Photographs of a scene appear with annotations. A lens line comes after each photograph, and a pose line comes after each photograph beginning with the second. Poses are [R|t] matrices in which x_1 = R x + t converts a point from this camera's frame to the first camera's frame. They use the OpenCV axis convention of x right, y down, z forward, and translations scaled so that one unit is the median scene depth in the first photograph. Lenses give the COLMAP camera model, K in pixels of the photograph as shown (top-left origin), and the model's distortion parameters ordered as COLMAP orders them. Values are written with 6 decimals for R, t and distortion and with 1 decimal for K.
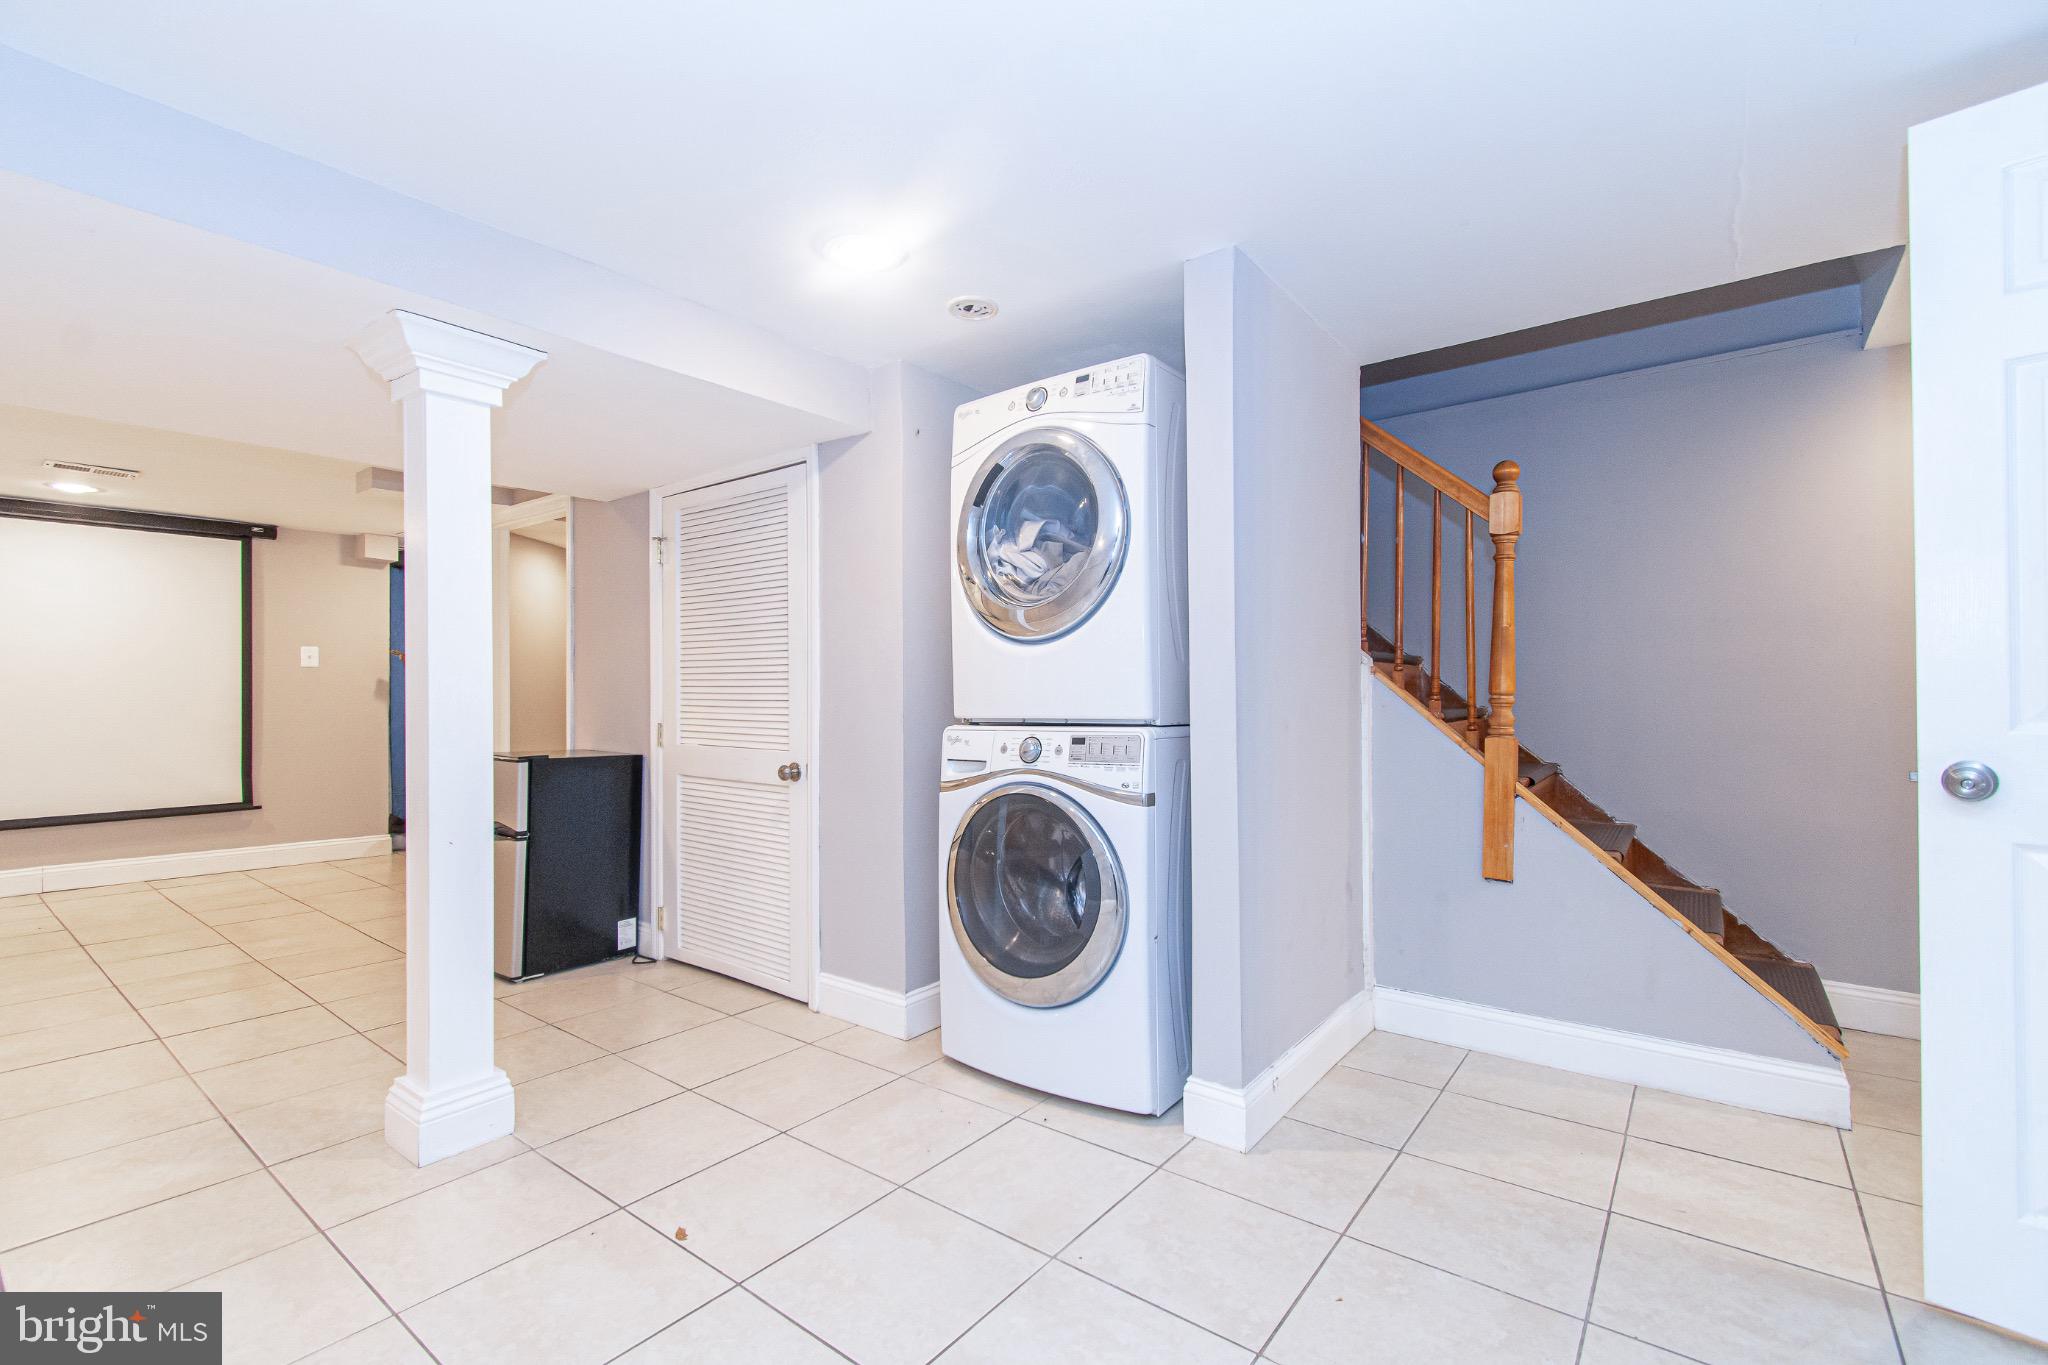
lens RADIAL K [[903.1, 0, 1028.3], [0, 903.1, 687.1], [0, 0, 1]] dist [0.007672, -0.002969]
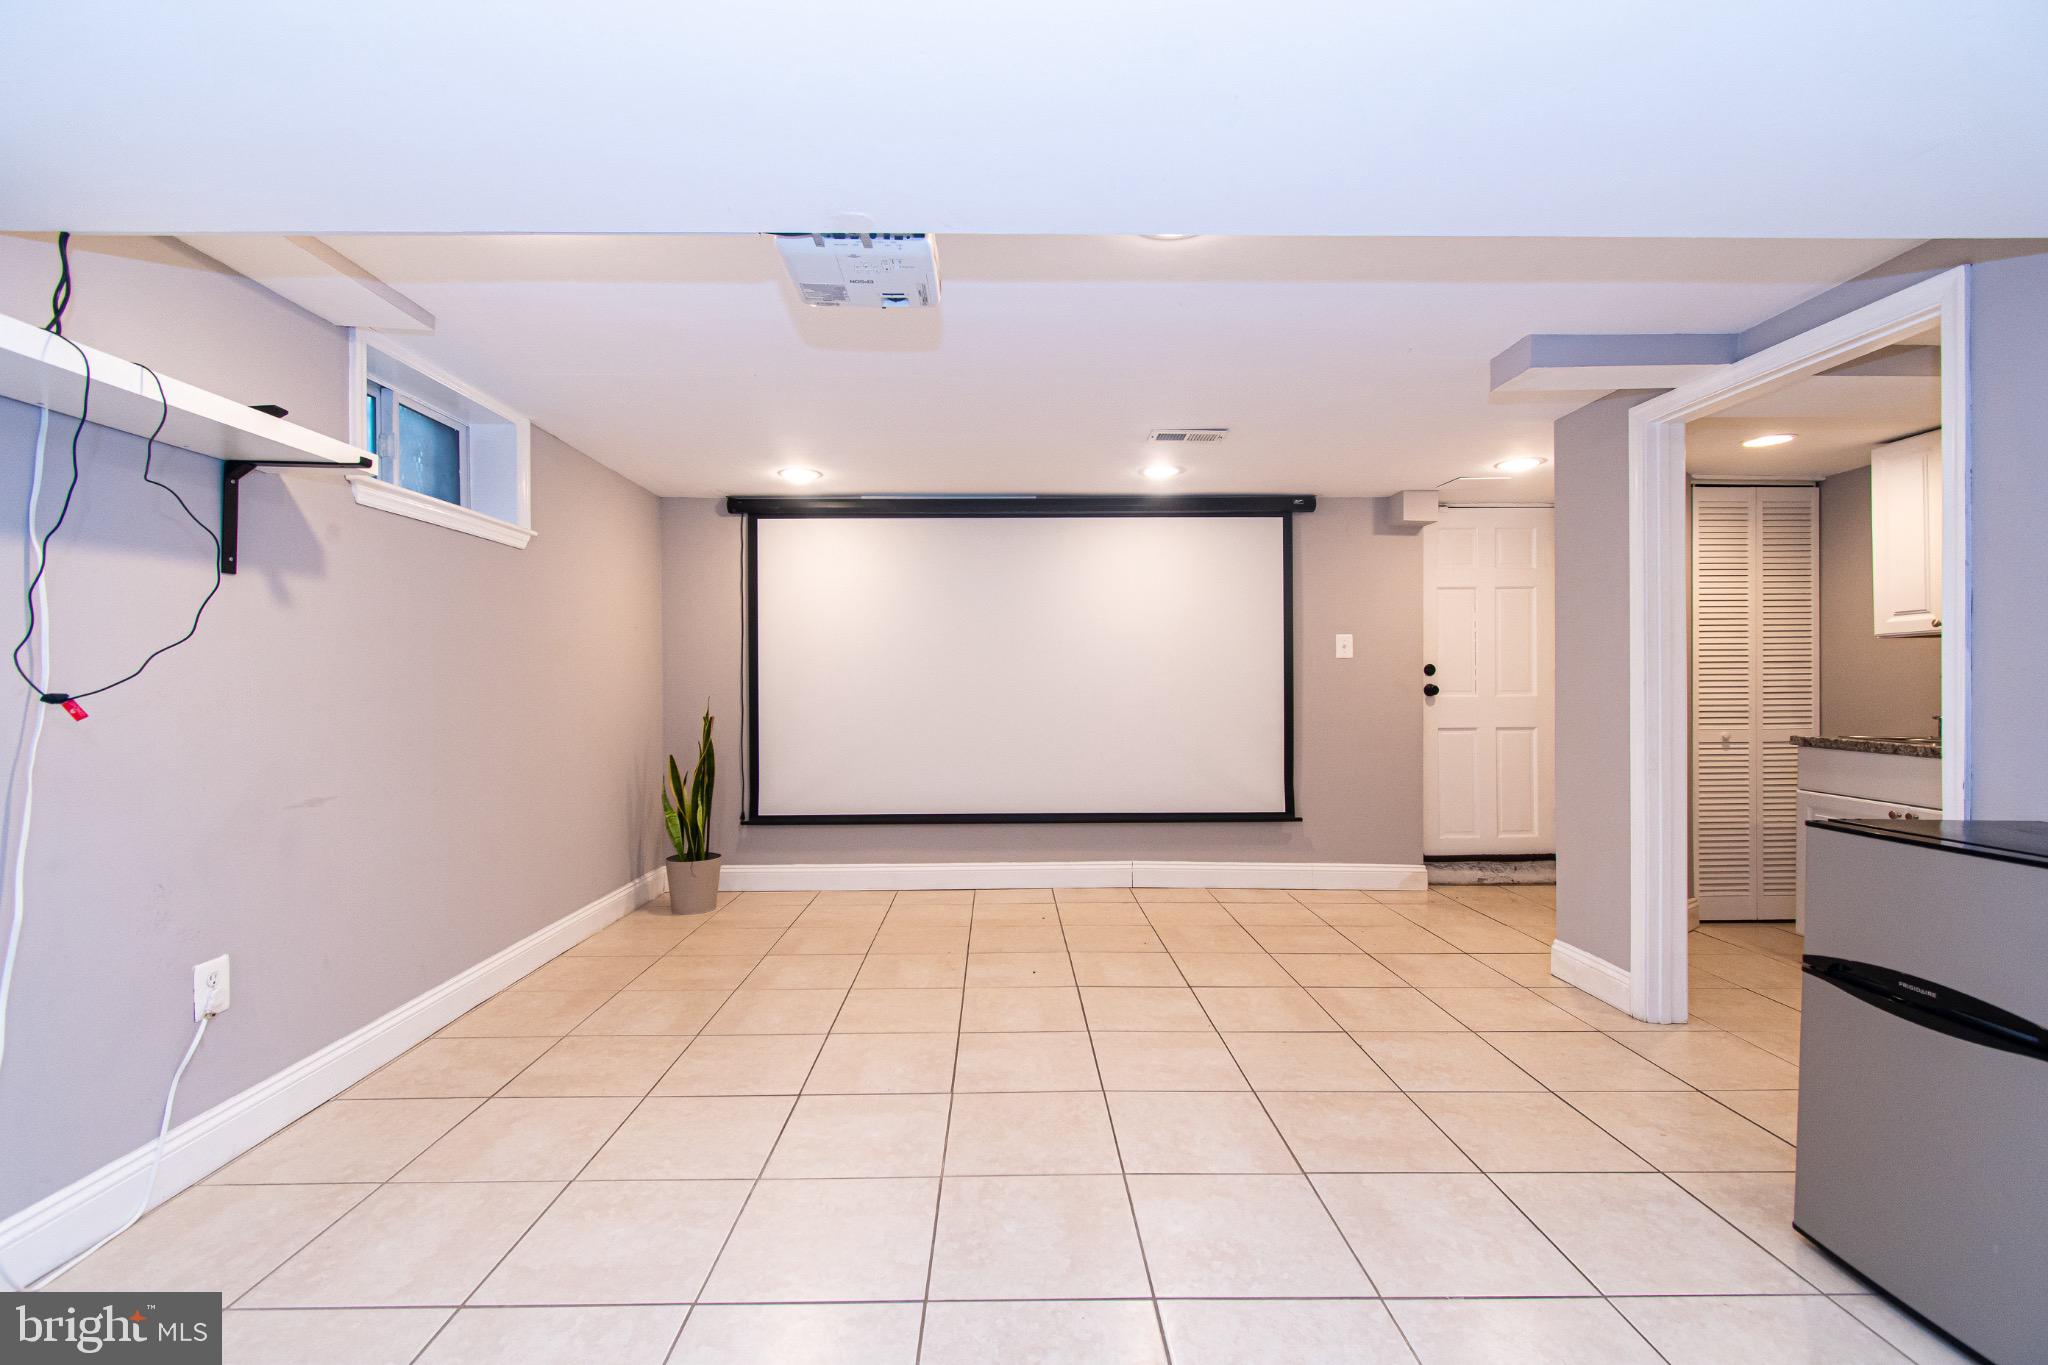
lens RADIAL K [[903.1, 0, 1024.3], [0, 903.1, 689.7], [0, 0, 1]] dist [0.007672, -0.002969]
pose [[0.628624, 0.001594, -0.777708, -0.443580], [0.008379, 0.999926, 0.008822, -0.004182], [0.777664, -0.012062, 0.628564, 0.321921]]
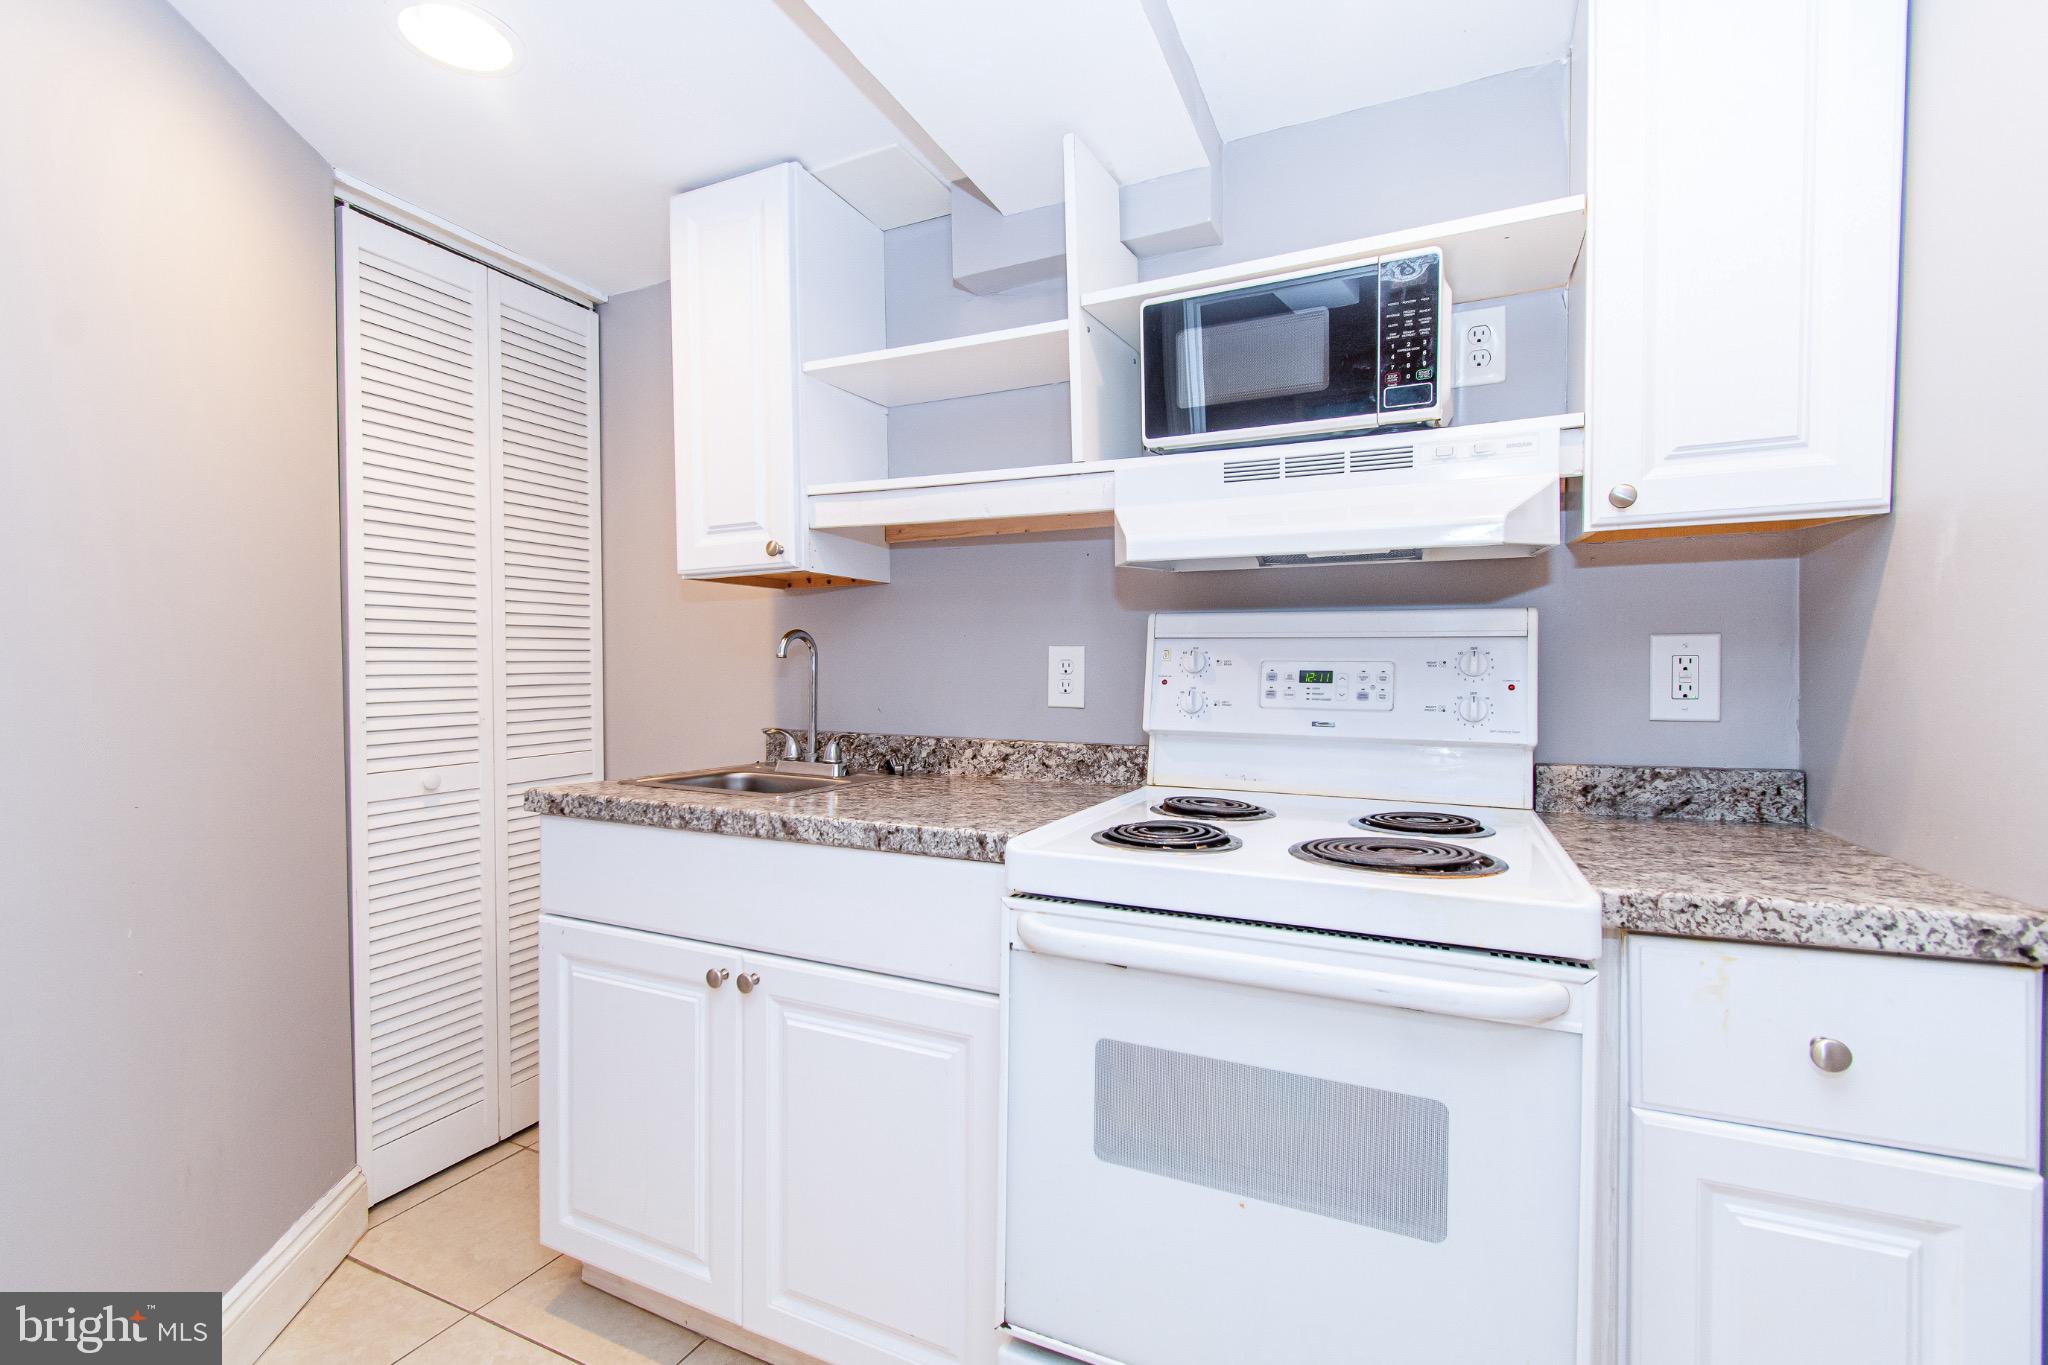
lens RADIAL K [[903.1, 0, 1026.1], [0, 903.1, 684.7], [0, 0, 1]] dist [0.007672, -0.002969]
pose [[0.974748, -0.004911, 0.223255, -0.539744], [-0.000532, 0.999704, 0.024313, 0.001691], [-0.223308, -0.023818, 0.974457, 1.026881]]
